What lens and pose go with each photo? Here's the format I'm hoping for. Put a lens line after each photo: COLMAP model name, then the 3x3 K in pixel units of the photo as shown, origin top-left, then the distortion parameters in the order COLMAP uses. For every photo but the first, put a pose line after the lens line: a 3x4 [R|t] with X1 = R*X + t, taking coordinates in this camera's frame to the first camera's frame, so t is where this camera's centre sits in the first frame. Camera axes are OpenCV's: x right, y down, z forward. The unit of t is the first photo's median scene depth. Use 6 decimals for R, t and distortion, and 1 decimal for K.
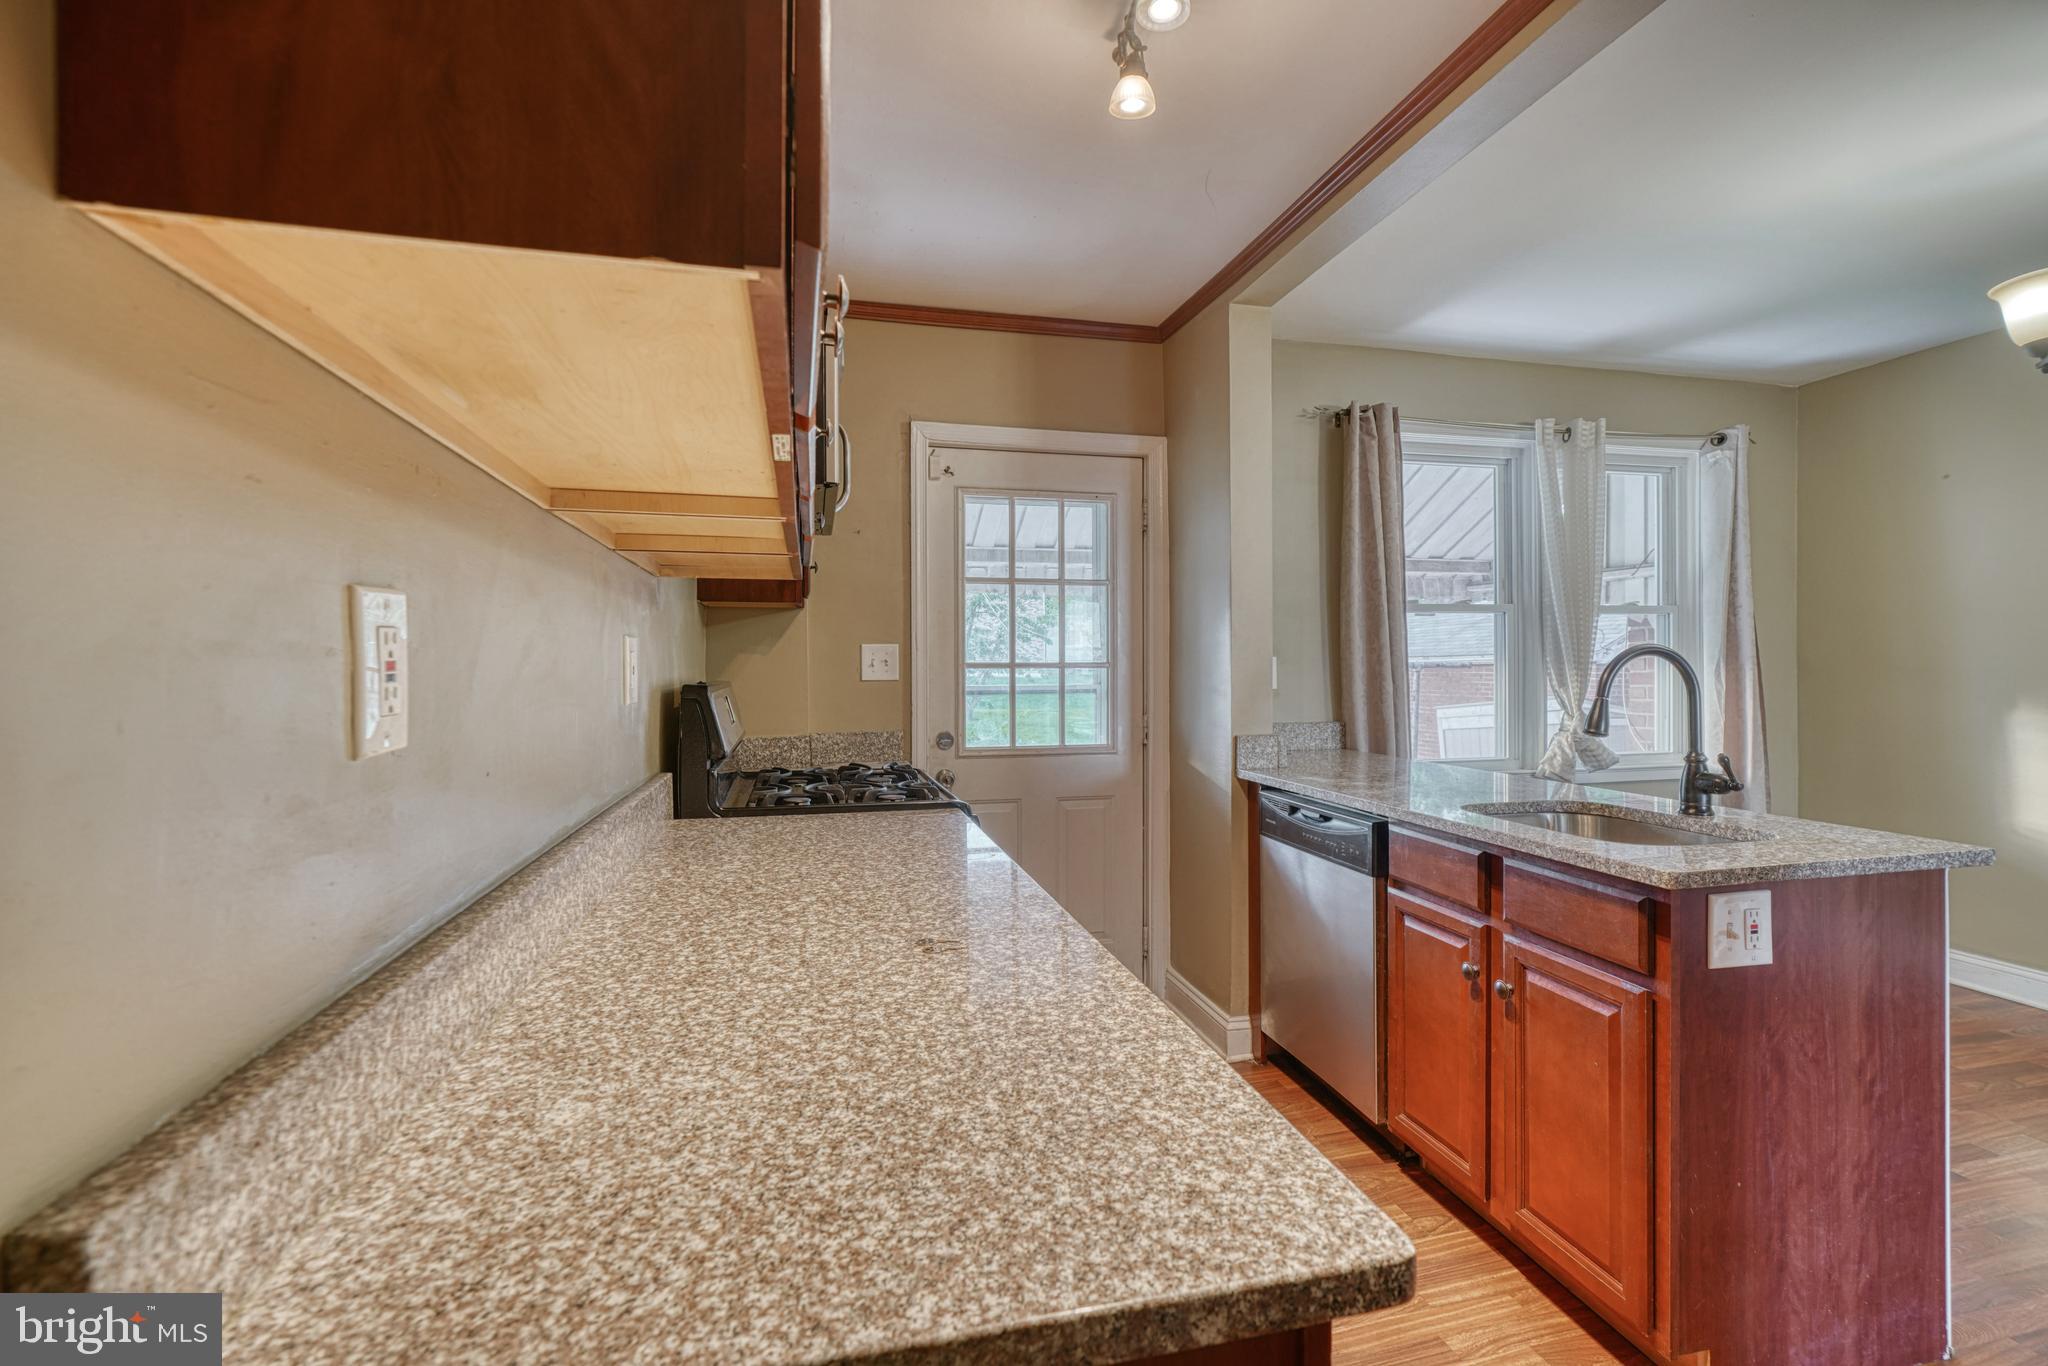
lens RADIAL K [[917.3, 0, 1017.0], [0, 917.3, 677.0], [0, 0, 1]] dist [-0.011510, 0.005738]
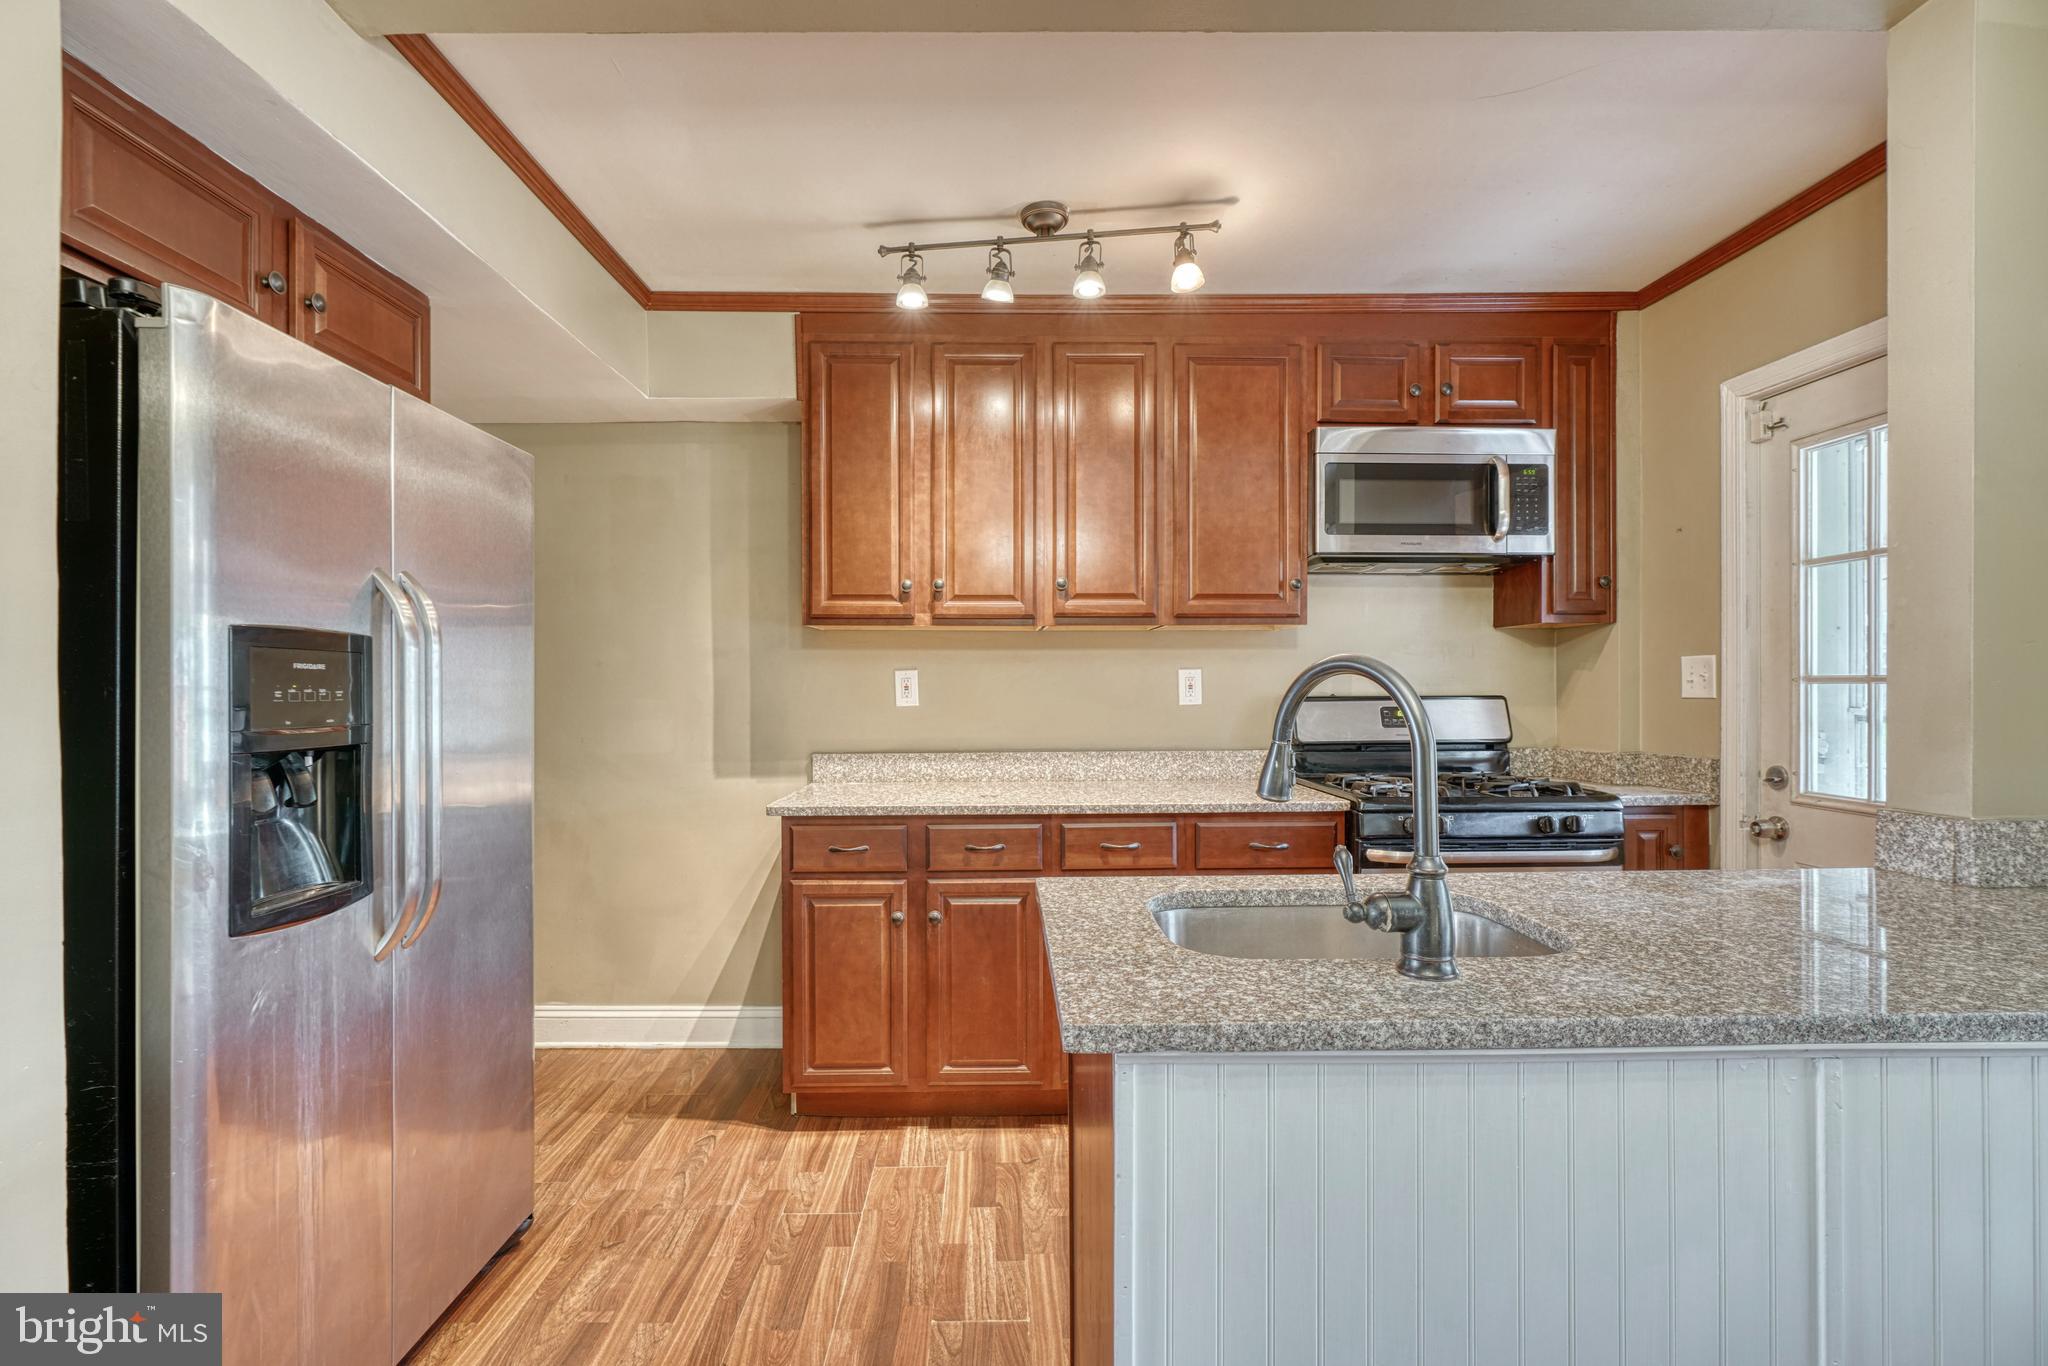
lens RADIAL K [[917.3, 0, 1017.4], [0, 917.3, 690.9], [0, 0, 1]] dist [-0.011510, 0.005738]
pose [[-0.203477, 0.011173, -0.979016, 1.152169], [-0.003170, 0.999922, 0.012070, -0.015127], [0.979075, 0.005560, -0.203426, 0.771255]]
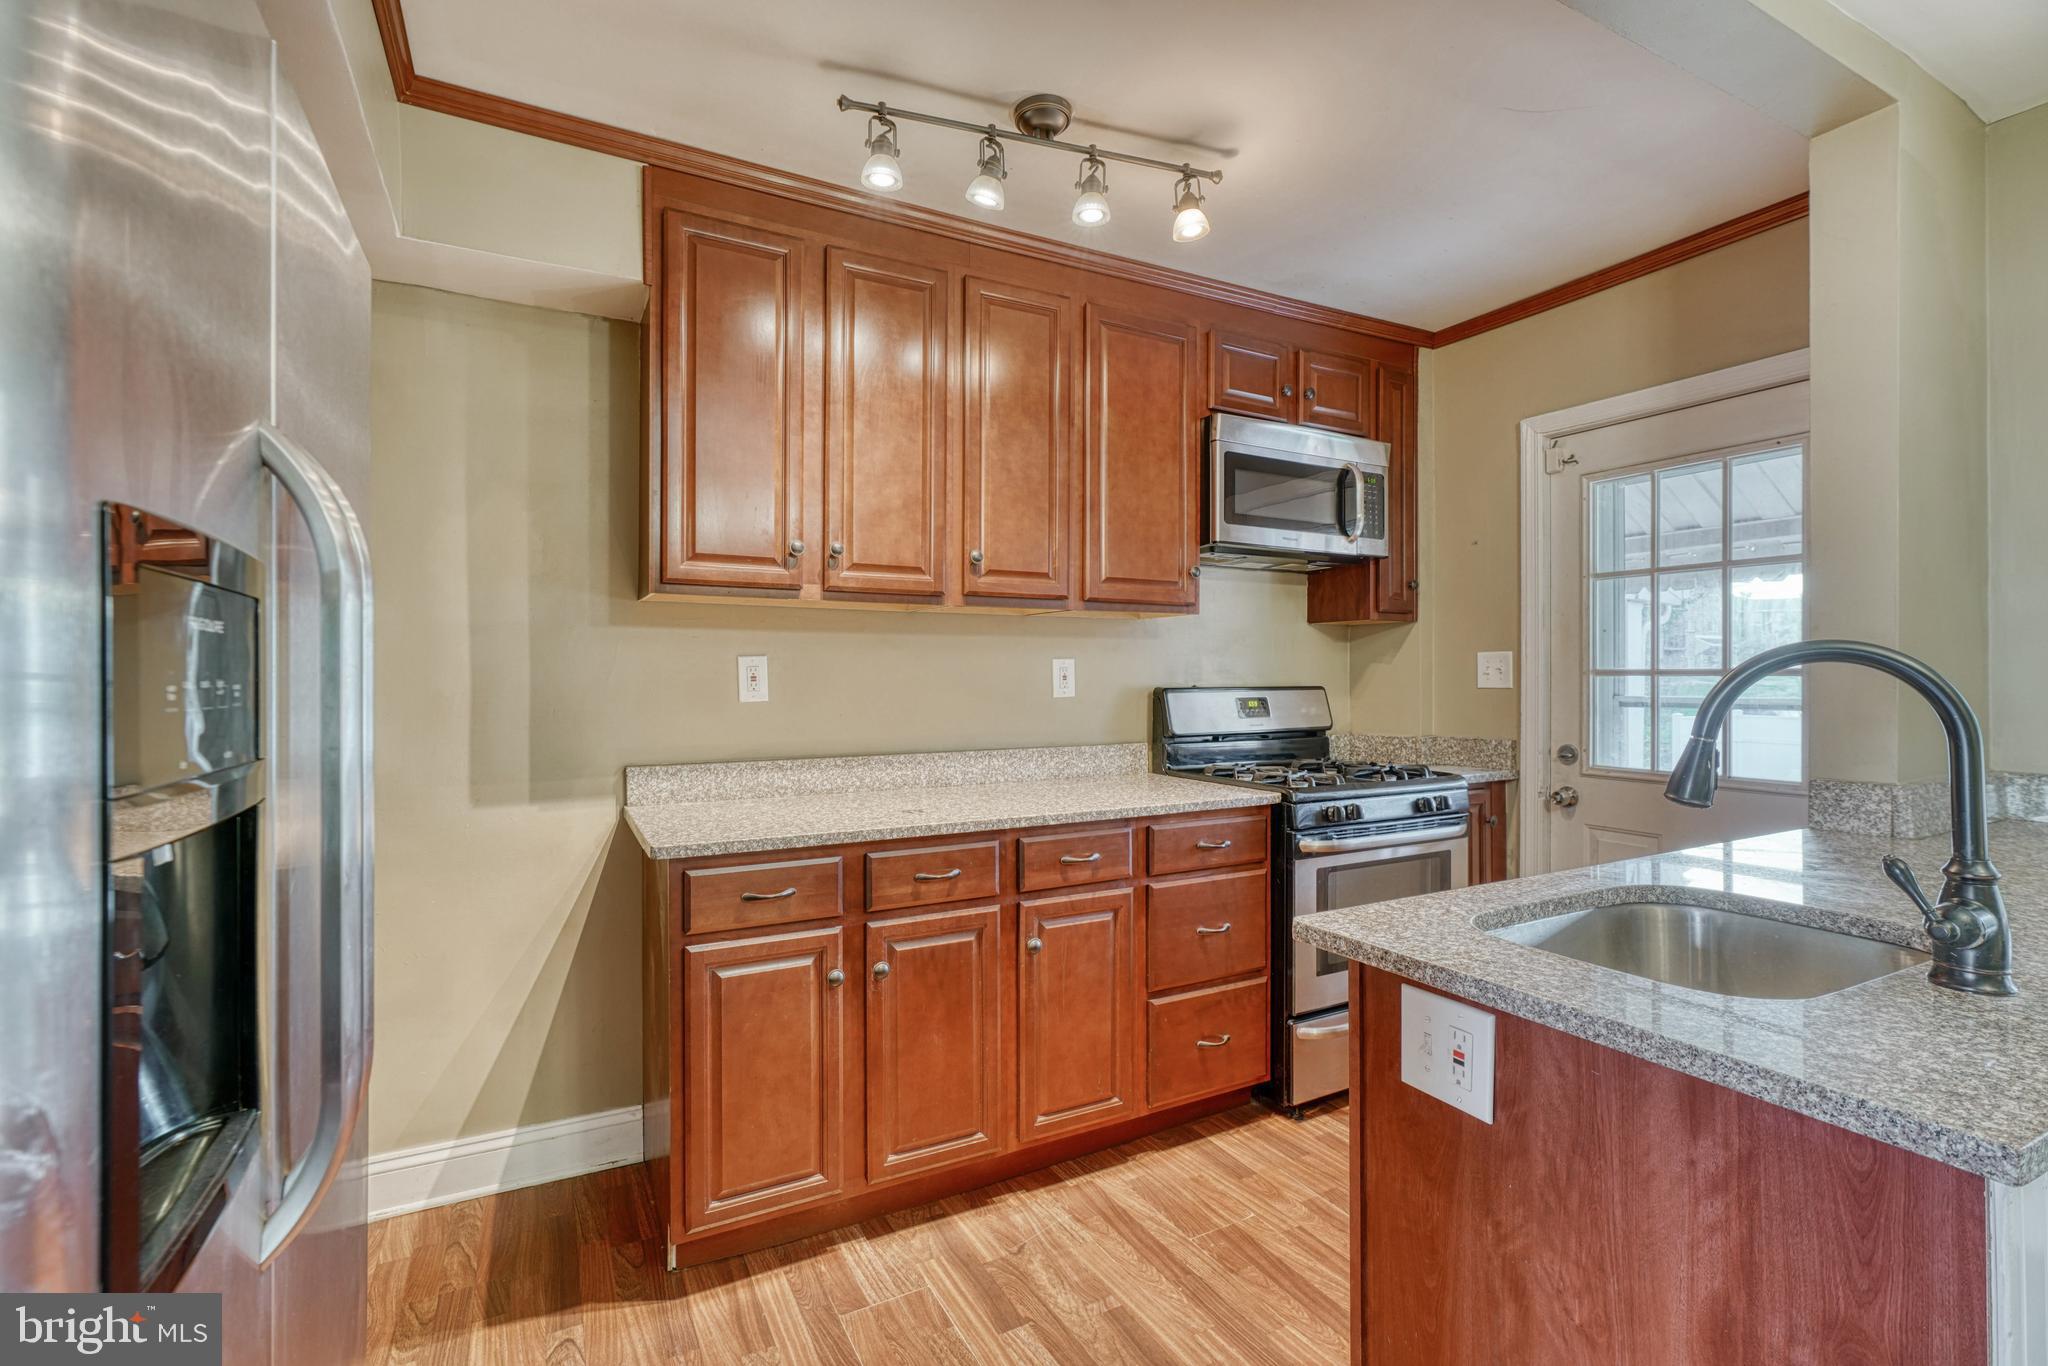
lens RADIAL K [[917.3, 0, 1016.3], [0, 917.3, 679.7], [0, 0, 1]] dist [-0.011510, 0.005738]
pose [[0.256298, 0.007778, -0.966567, 0.957198], [-0.007663, 0.999953, 0.006015, -0.010034], [0.966567, 0.005865, 0.256345, 0.336016]]
